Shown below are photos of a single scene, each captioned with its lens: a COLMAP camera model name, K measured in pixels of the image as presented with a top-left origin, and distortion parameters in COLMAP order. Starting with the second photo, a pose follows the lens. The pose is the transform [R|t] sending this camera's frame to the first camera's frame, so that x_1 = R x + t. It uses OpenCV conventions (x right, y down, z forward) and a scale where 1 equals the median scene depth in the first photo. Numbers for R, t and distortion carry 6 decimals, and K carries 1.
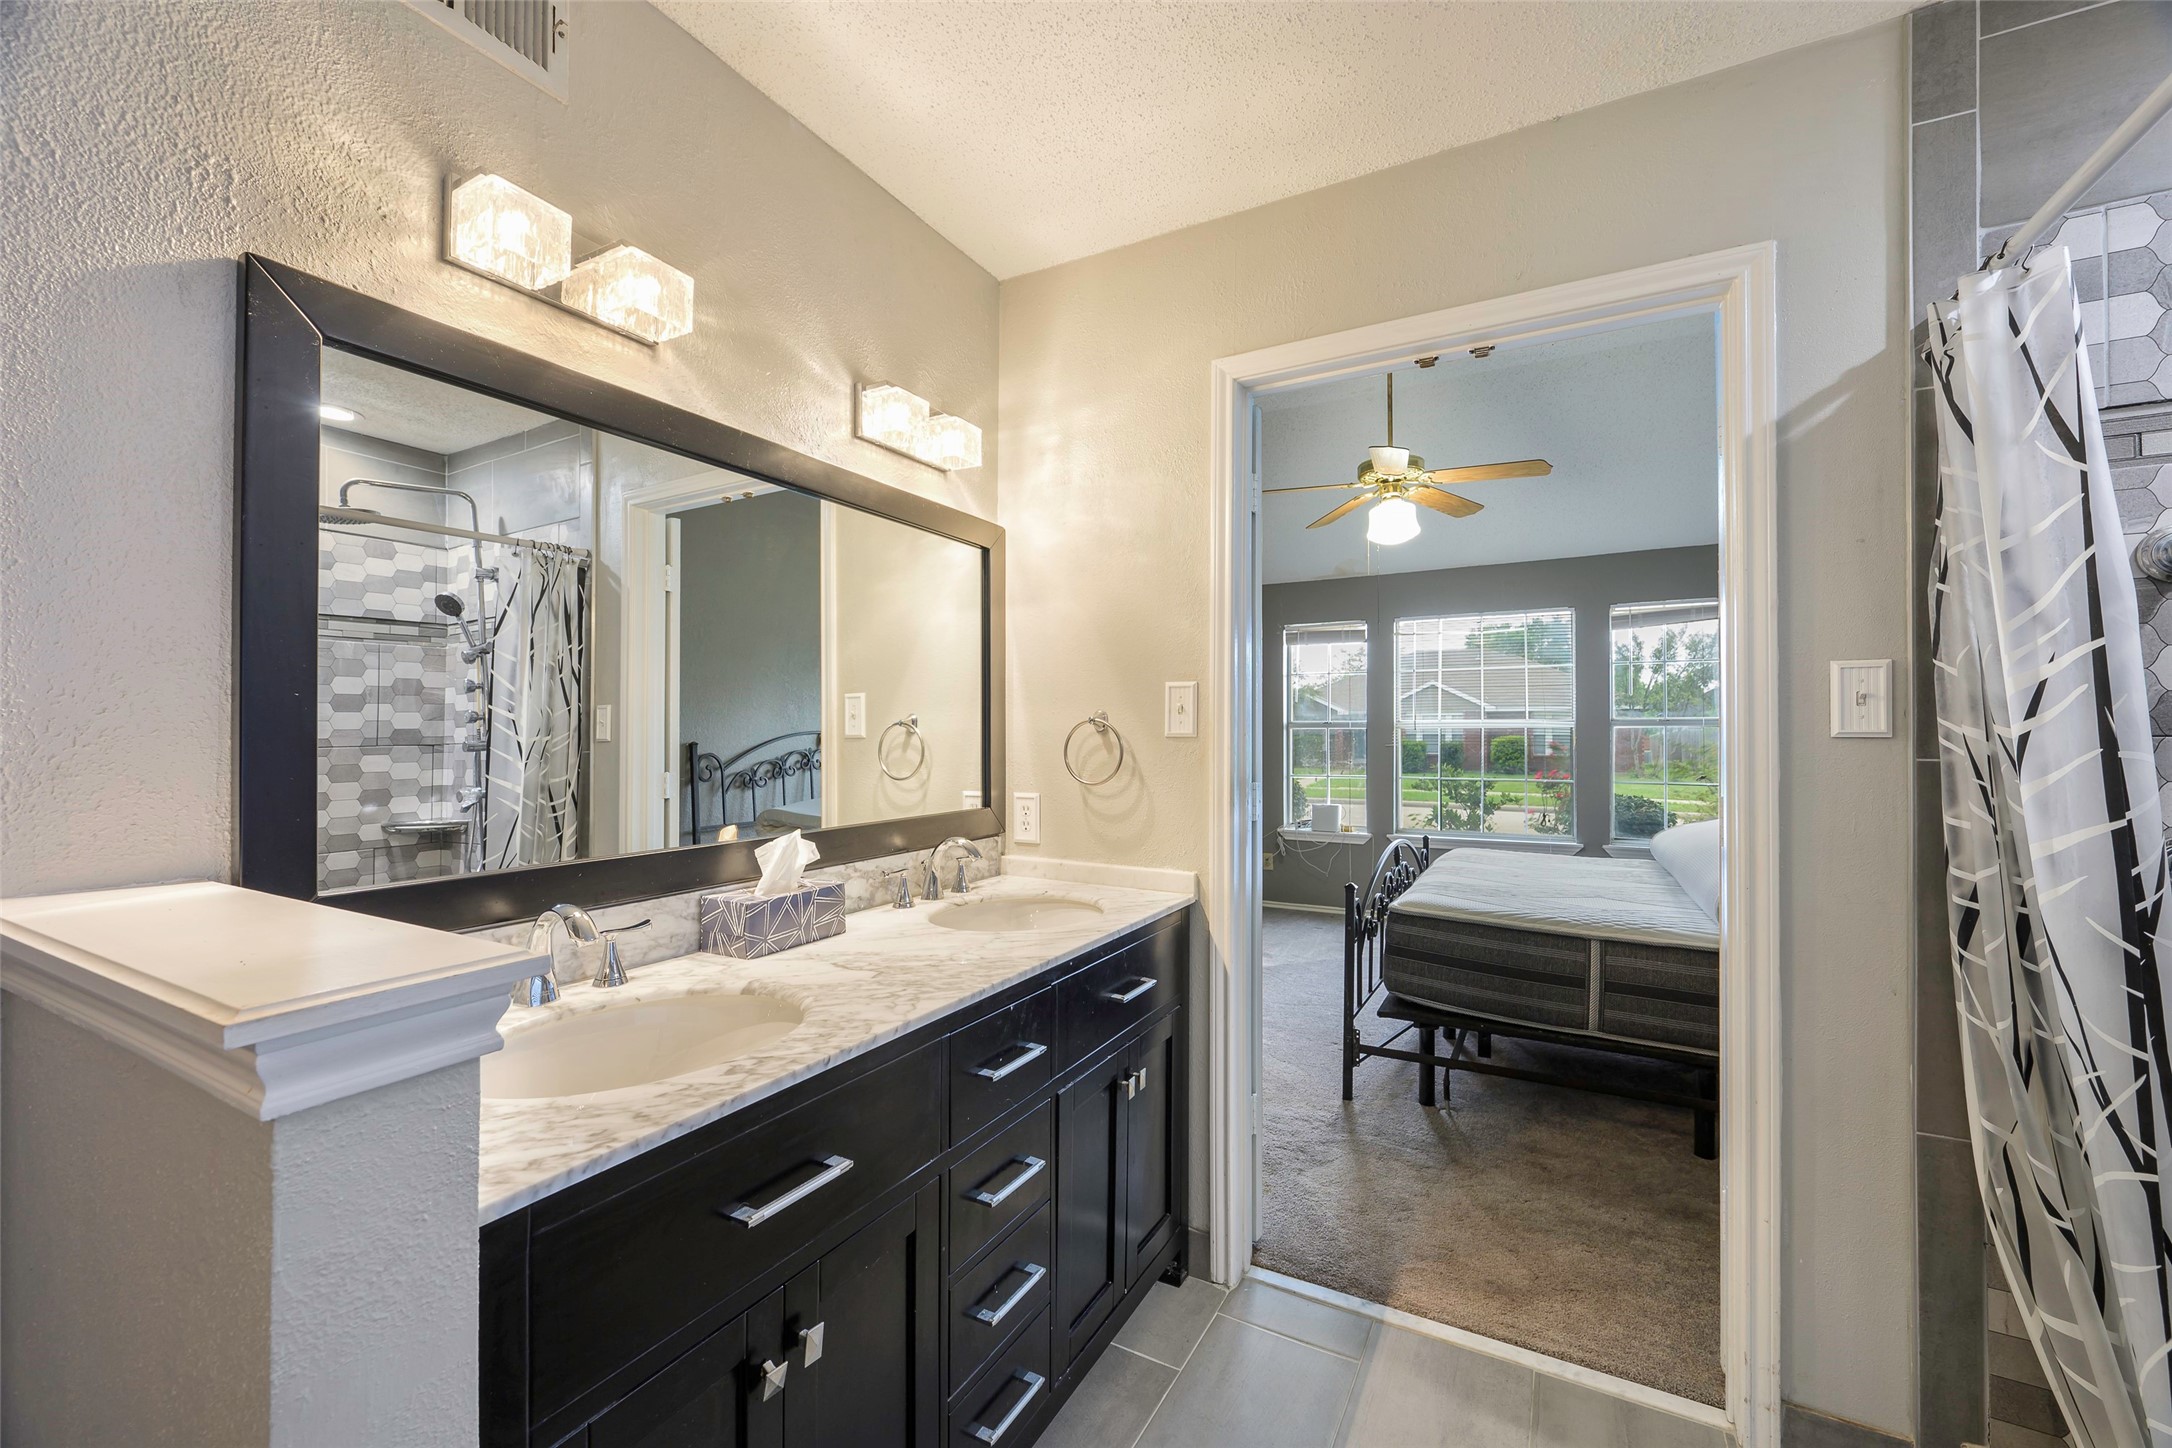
lens RADIAL K [[848.0, 0, 1100.6], [0, 848.0, 727.9], [0, 0, 1]] dist [-0.001963, -0.000043]
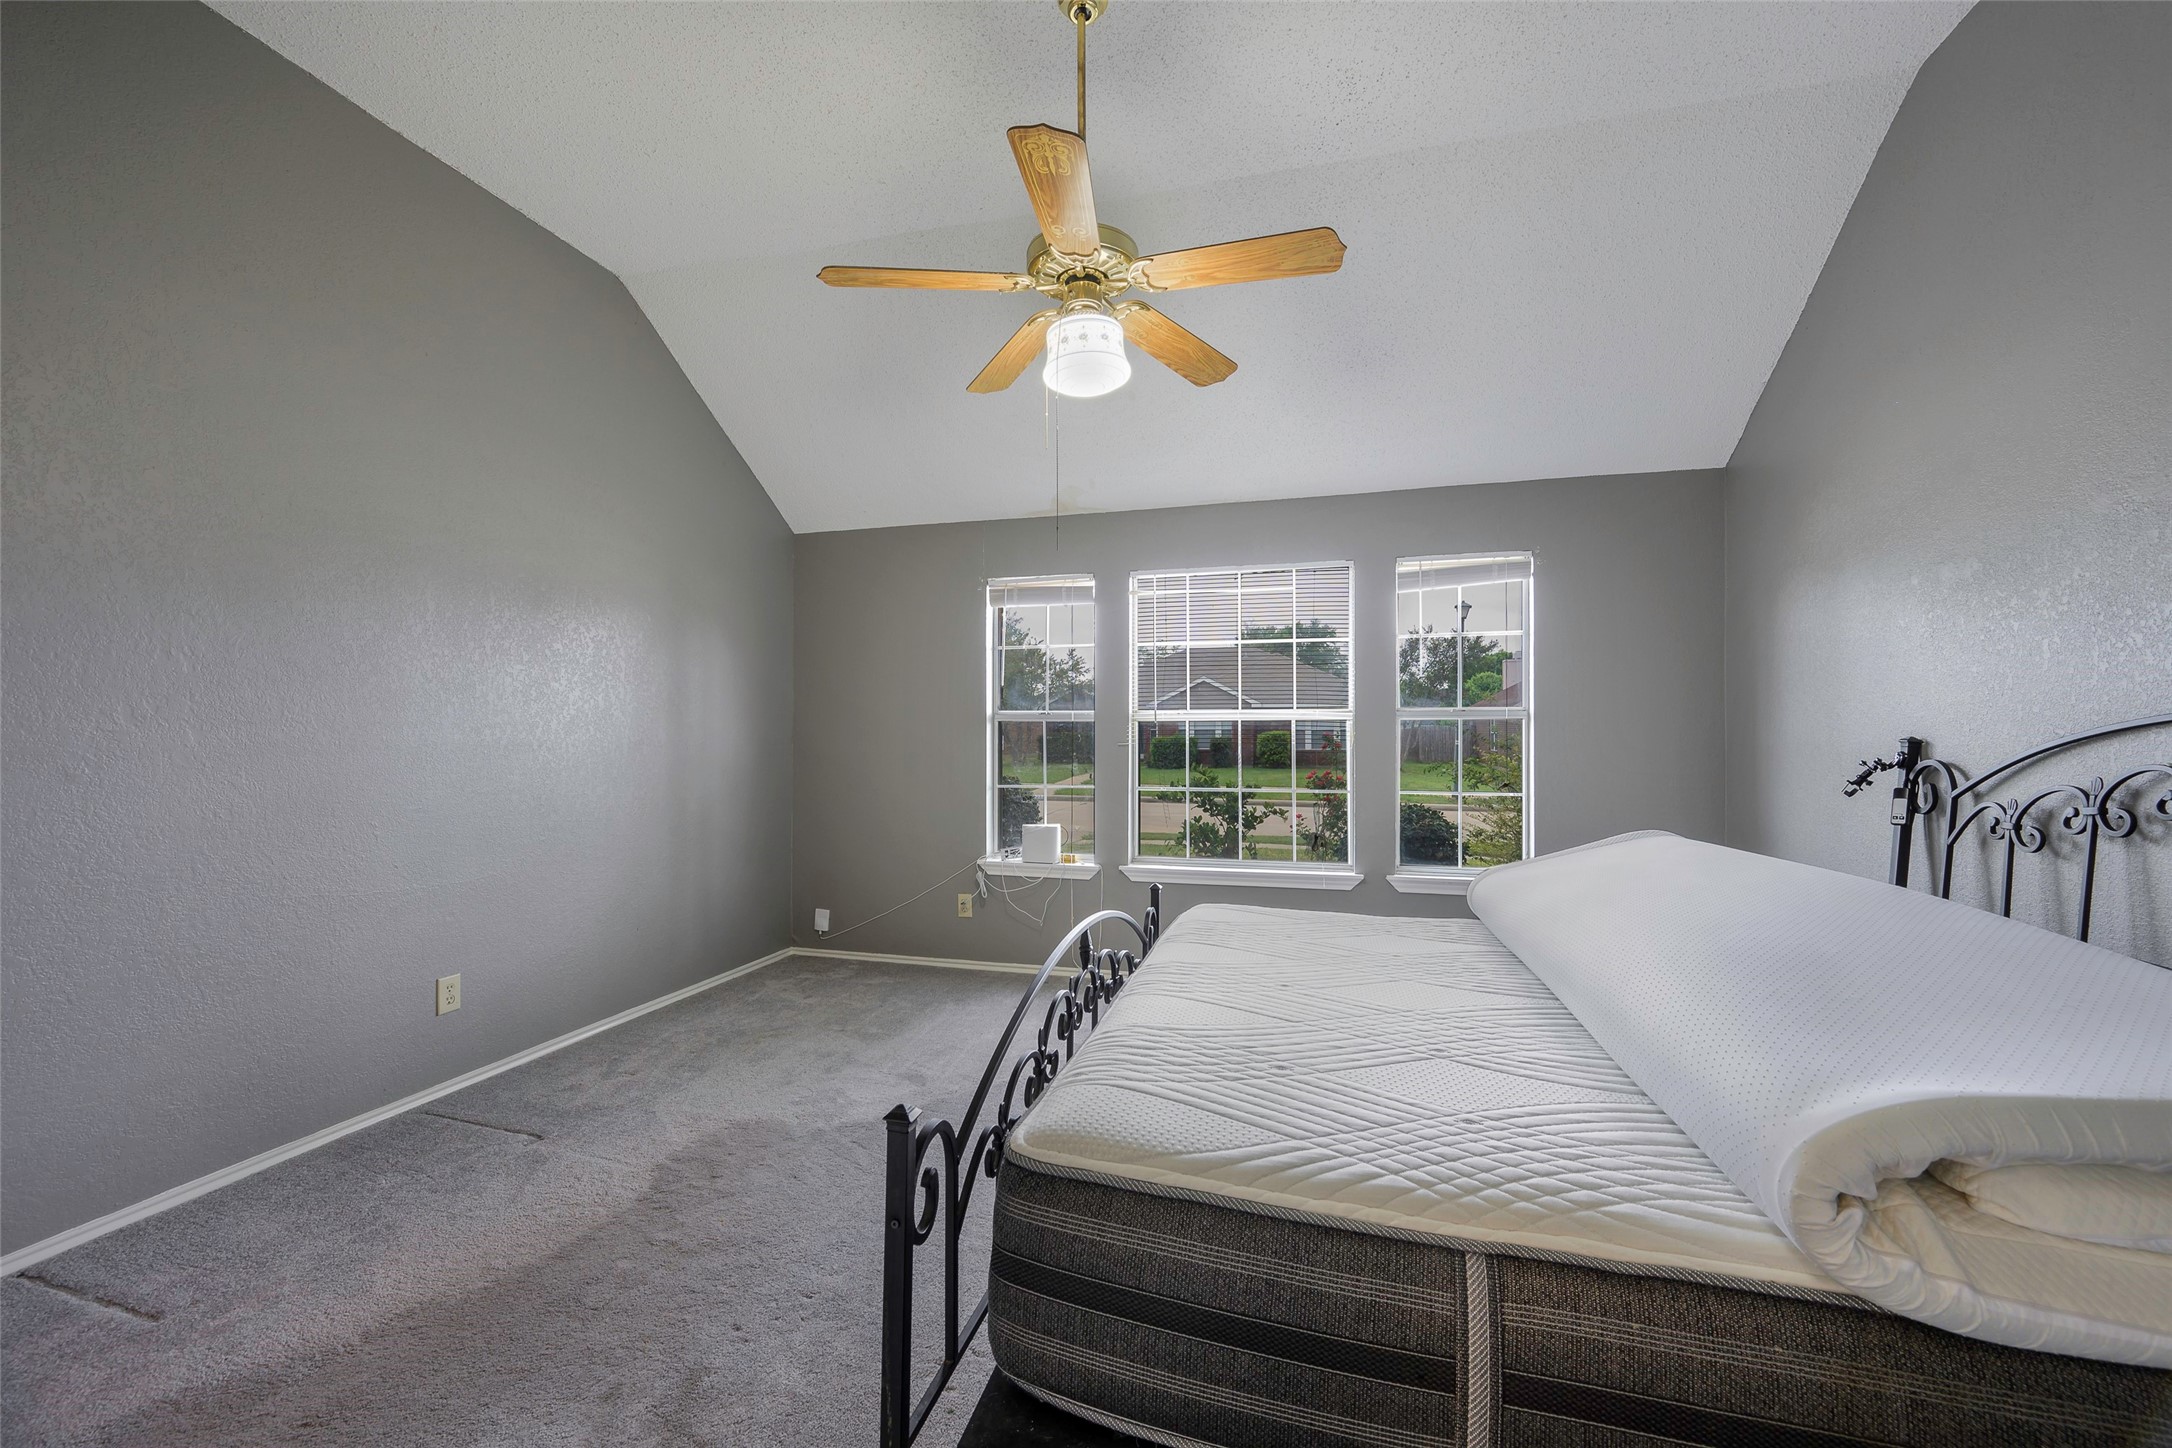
lens RADIAL K [[848.0, 0, 1087.6], [0, 848.0, 721.7], [0, 0, 1]] dist [-0.001963, -0.000043]
pose [[0.972848, 0.003541, 0.231416, 0.160322], [-0.002892, 0.999991, -0.003144, 0.003740], [-0.231425, 0.002389, 0.972850, 0.332465]]
